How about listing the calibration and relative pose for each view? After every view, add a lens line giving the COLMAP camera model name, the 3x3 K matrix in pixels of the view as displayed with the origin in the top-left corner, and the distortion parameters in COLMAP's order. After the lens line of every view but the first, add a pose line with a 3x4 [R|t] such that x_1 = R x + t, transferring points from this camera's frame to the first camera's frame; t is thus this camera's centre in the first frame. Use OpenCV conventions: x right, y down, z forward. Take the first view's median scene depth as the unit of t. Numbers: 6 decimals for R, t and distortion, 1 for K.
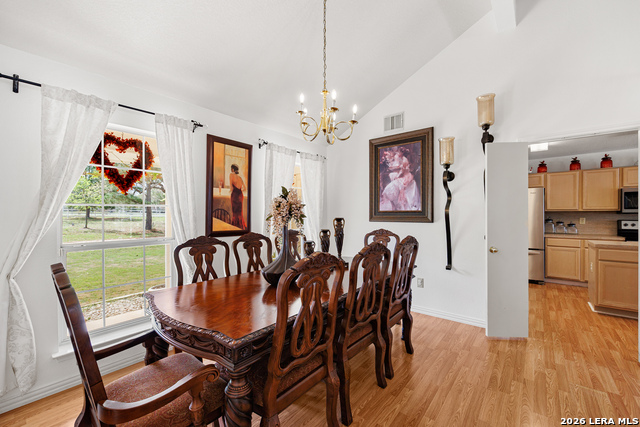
lens RADIAL K [[250.0, 0, 317.4], [0, 250.0, 217.6], [0, 0, 1]] dist [0.001299, -0.000492]
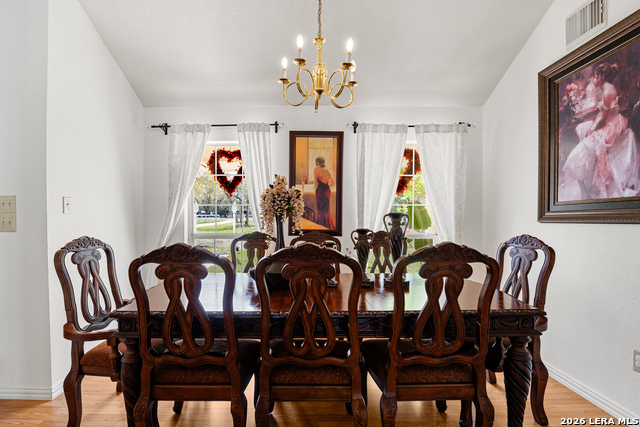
lens RADIAL K [[287.7, 0, 299.5], [0, 287.7, 222.3], [0, 0, 1]] dist [-0.014396, 0.000339]
pose [[0.660450, 0.008651, -0.750820, 0.397121], [-0.011291, 0.999935, 0.001590, 0.023281], [0.750785, 0.007428, 0.660505, 0.247041]]
